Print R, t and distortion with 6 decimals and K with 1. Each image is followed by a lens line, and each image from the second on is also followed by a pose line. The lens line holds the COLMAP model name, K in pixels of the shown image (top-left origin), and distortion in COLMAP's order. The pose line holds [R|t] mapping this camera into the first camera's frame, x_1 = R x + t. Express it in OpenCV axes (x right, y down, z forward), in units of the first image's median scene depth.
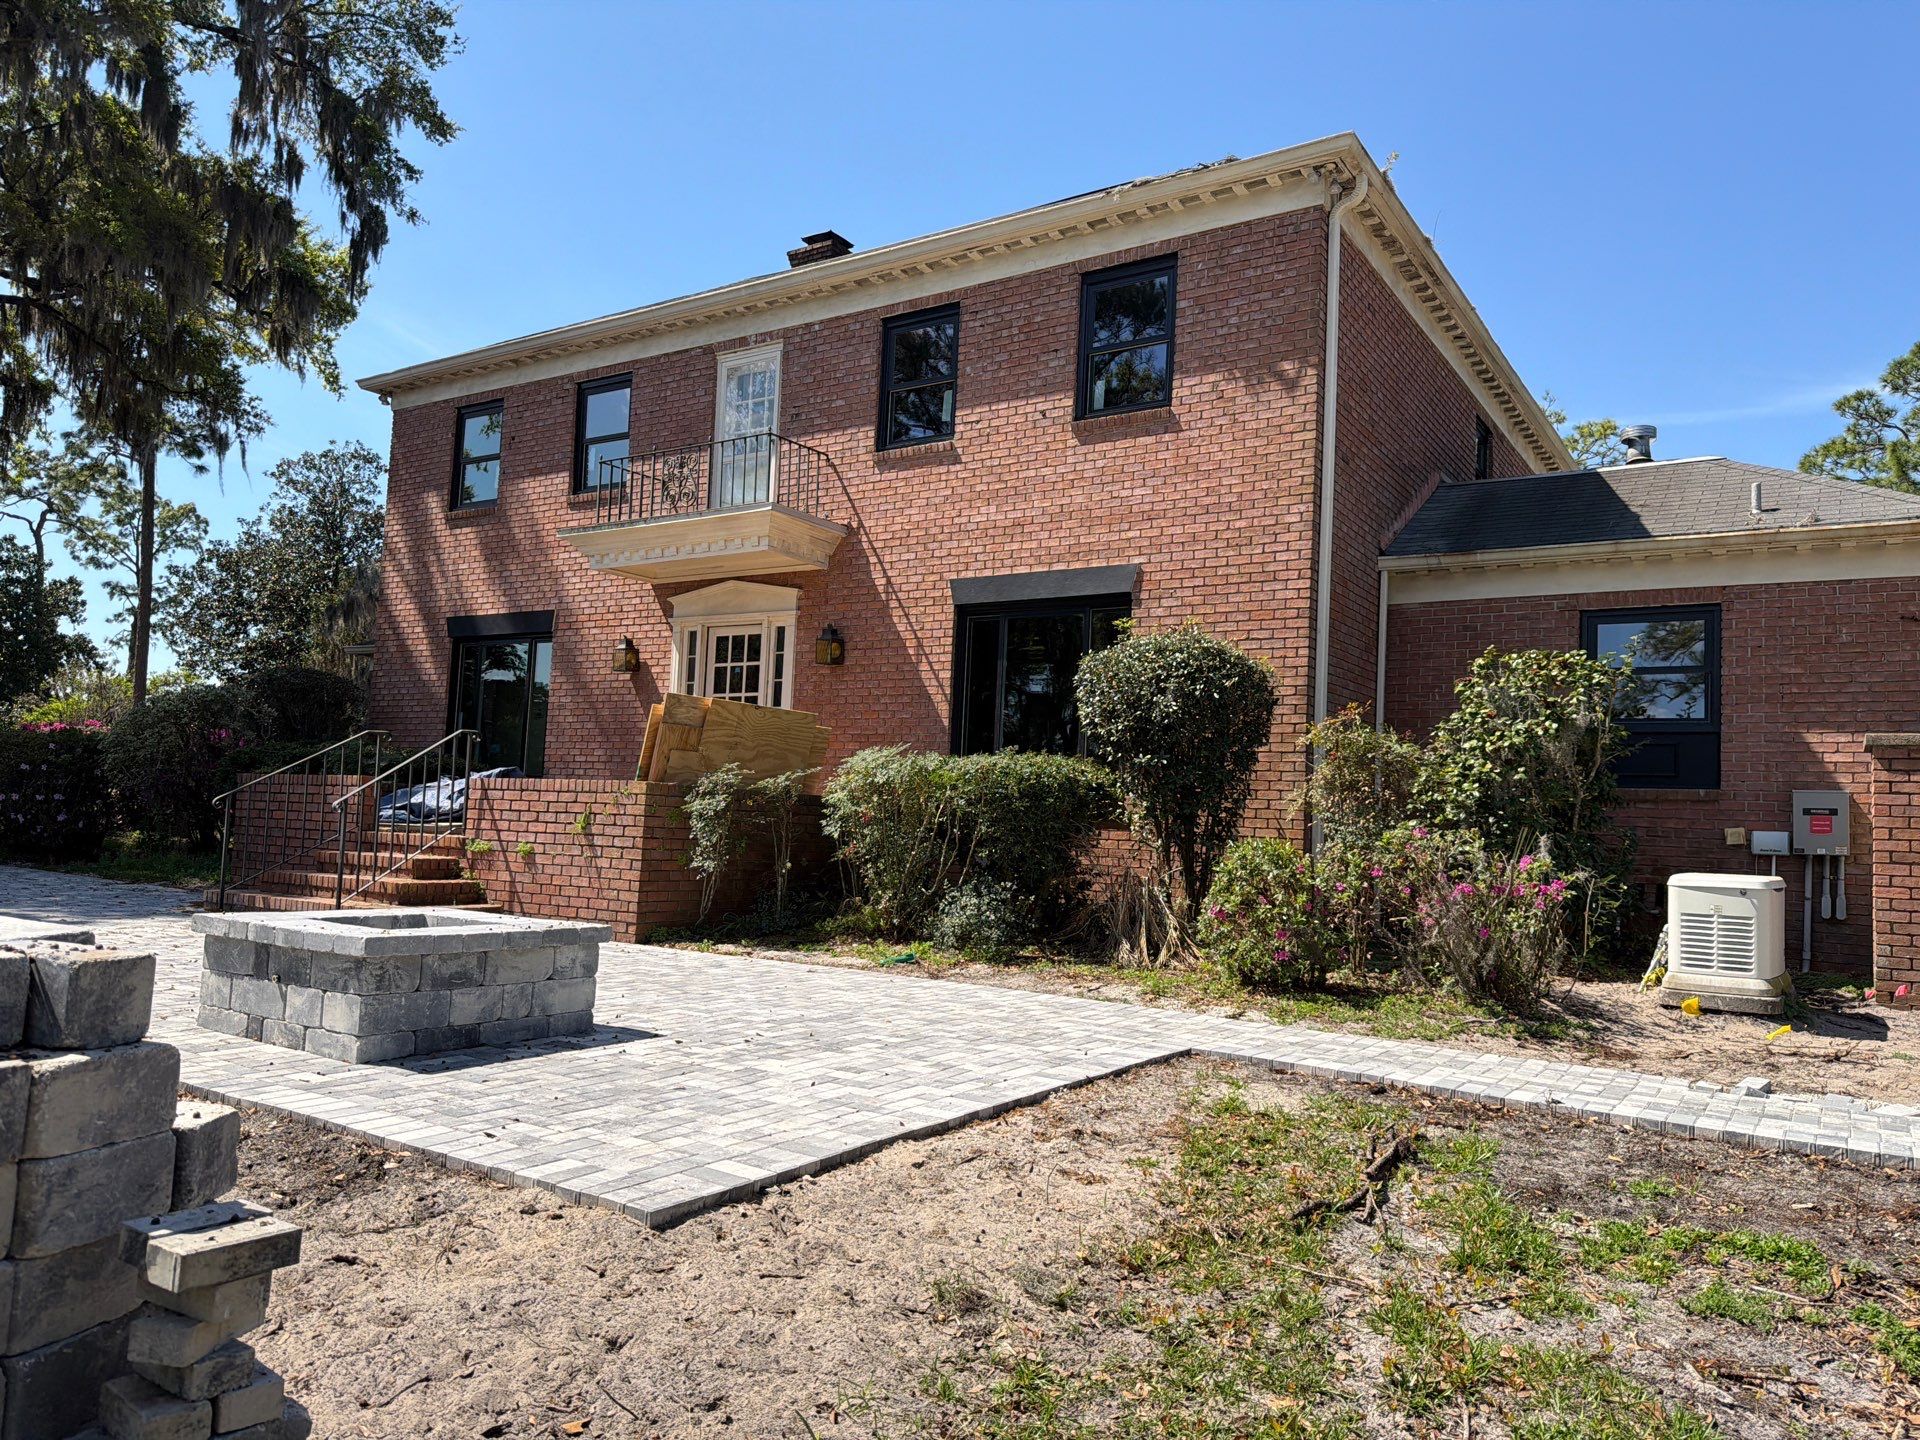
lens RADIAL K [[1326.5, 0, 953.8], [0, 1326.5, 740.1], [0, 0, 1]] dist [0.195686, -0.415178]
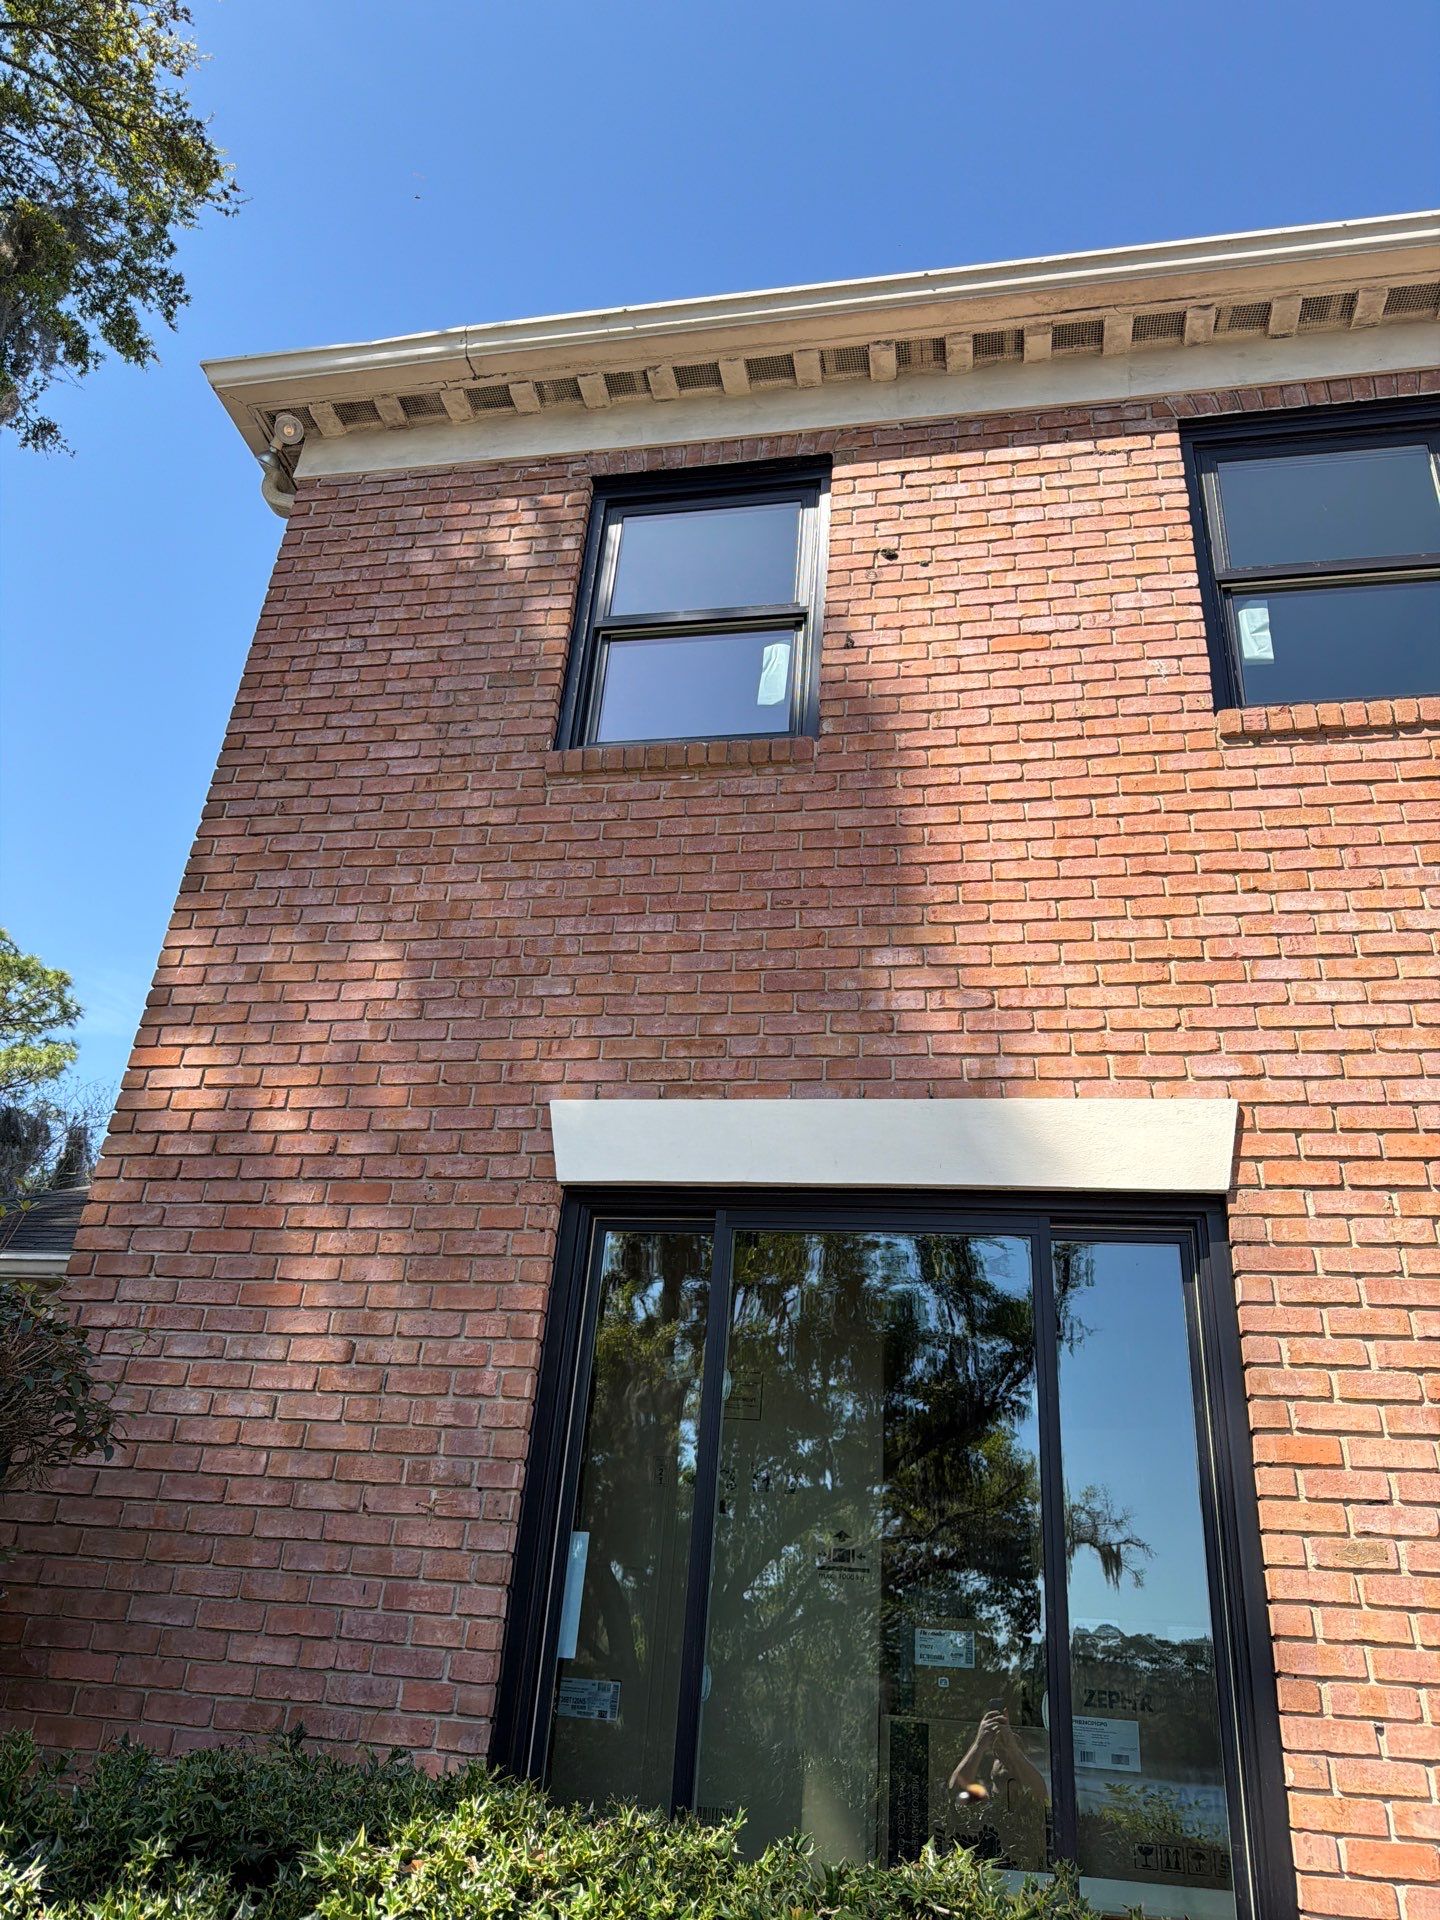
lens RADIAL K [[1328.4, 0, 724.3], [0, 1328.4, 973.0], [0, 0, 1]] dist [0.174277, -0.355759]
pose [[0.922839, 0.191167, 0.334399, -0.592733], [-0.053303, 0.923179, -0.380656, -0.029758], [-0.381479, 0.333460, 0.862136, 1.058986]]
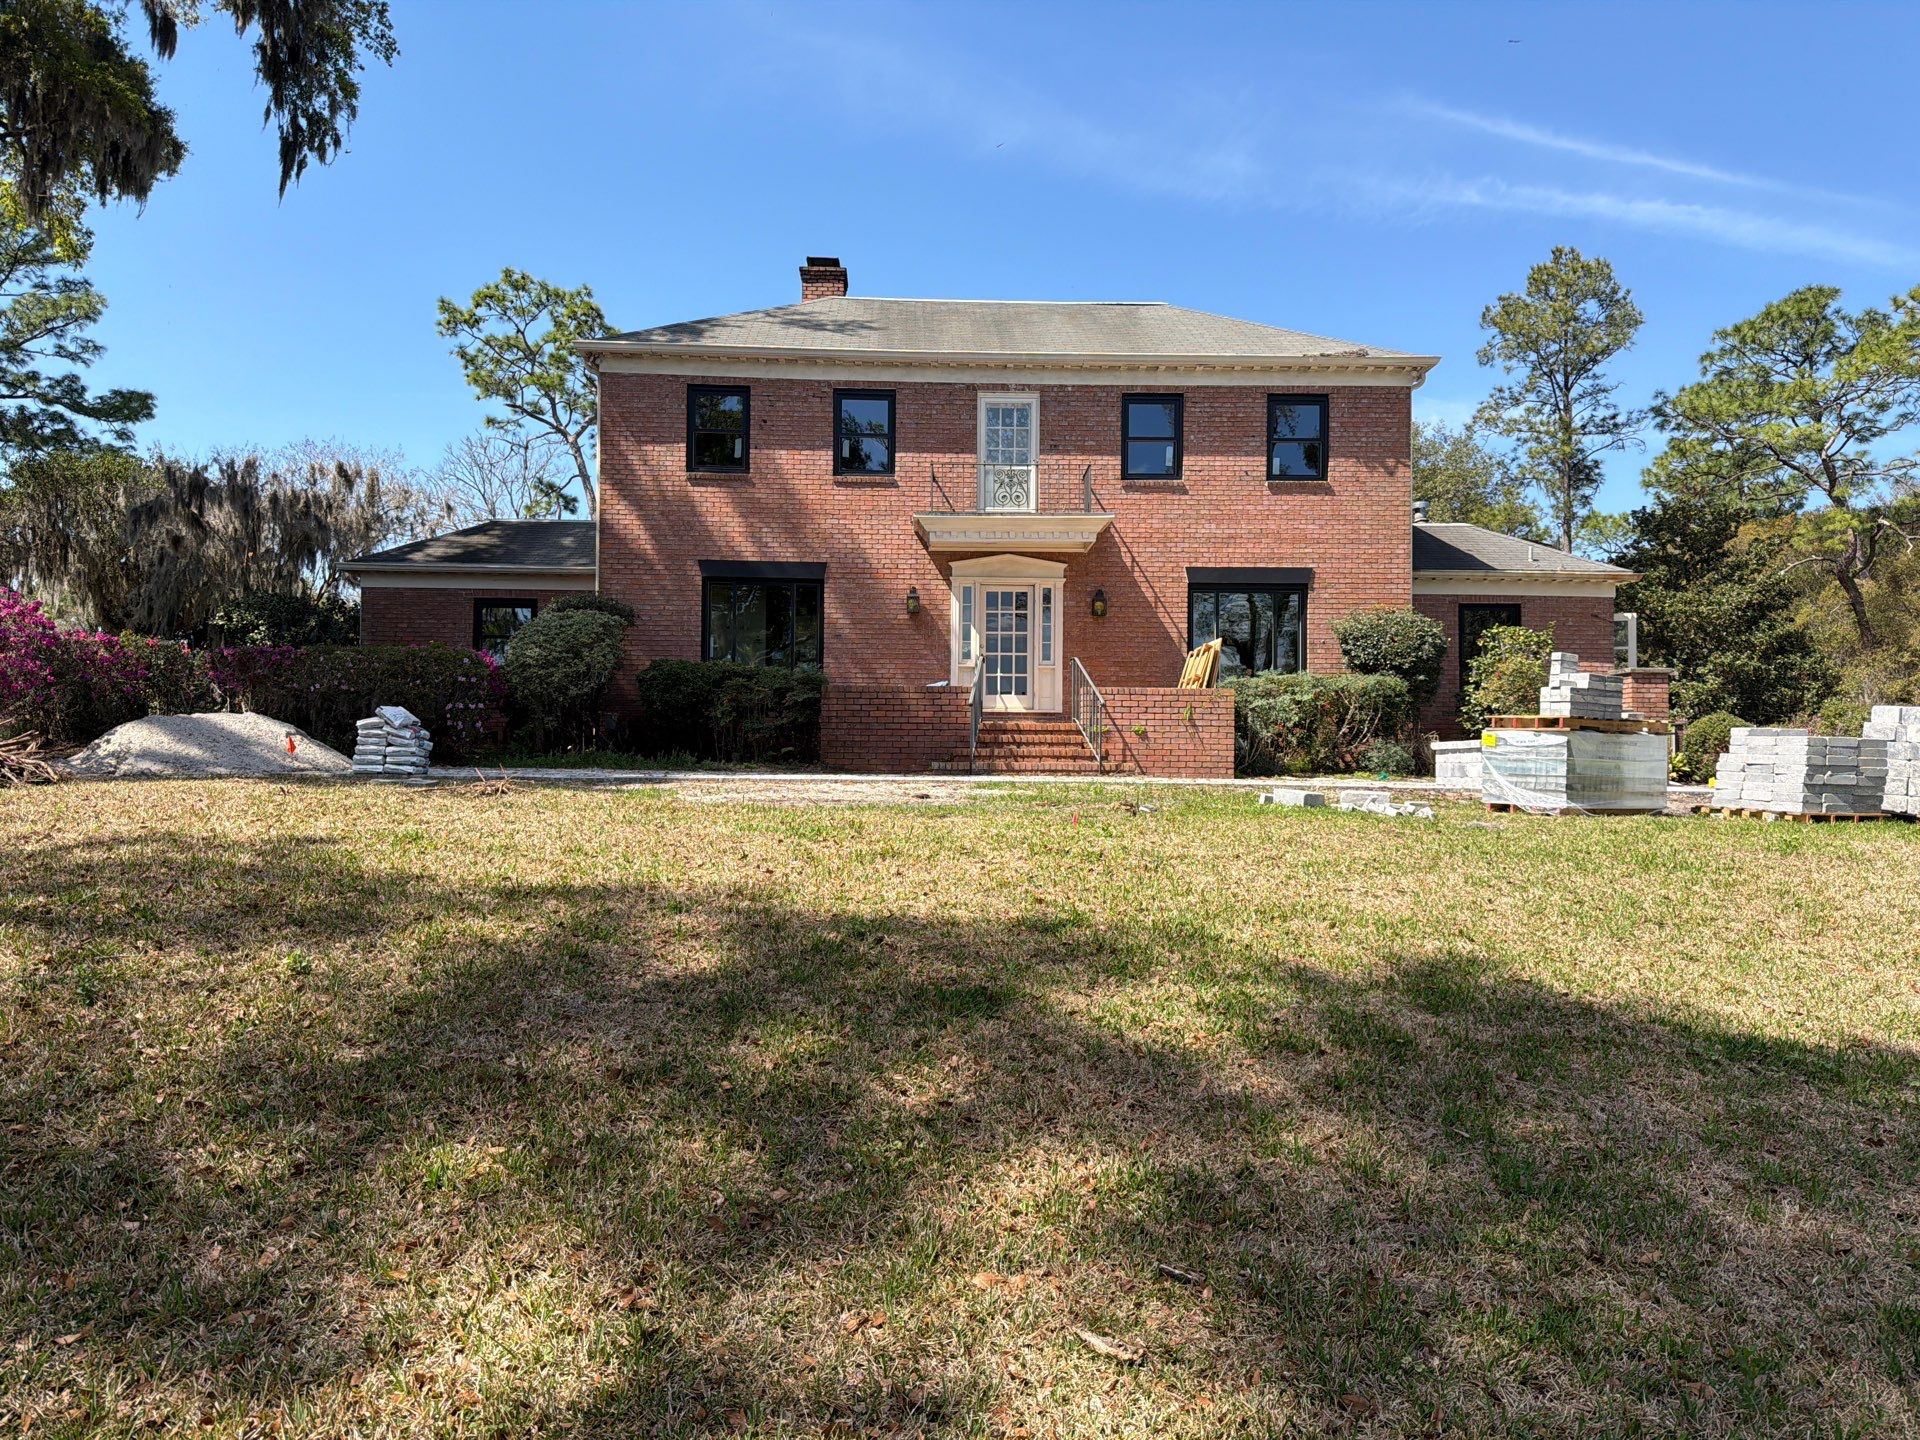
lens RADIAL K [[1328.4, 0, 957.6], [0, 1328.4, 728.4], [0, 0, 1]] dist [0.174277, -0.355759]
pose [[0.815001, -0.015598, 0.579249, -1.221321], [-0.012323, 0.998945, 0.044238, 0.007666], [-0.579328, -0.043192, 0.813949, -0.182141]]
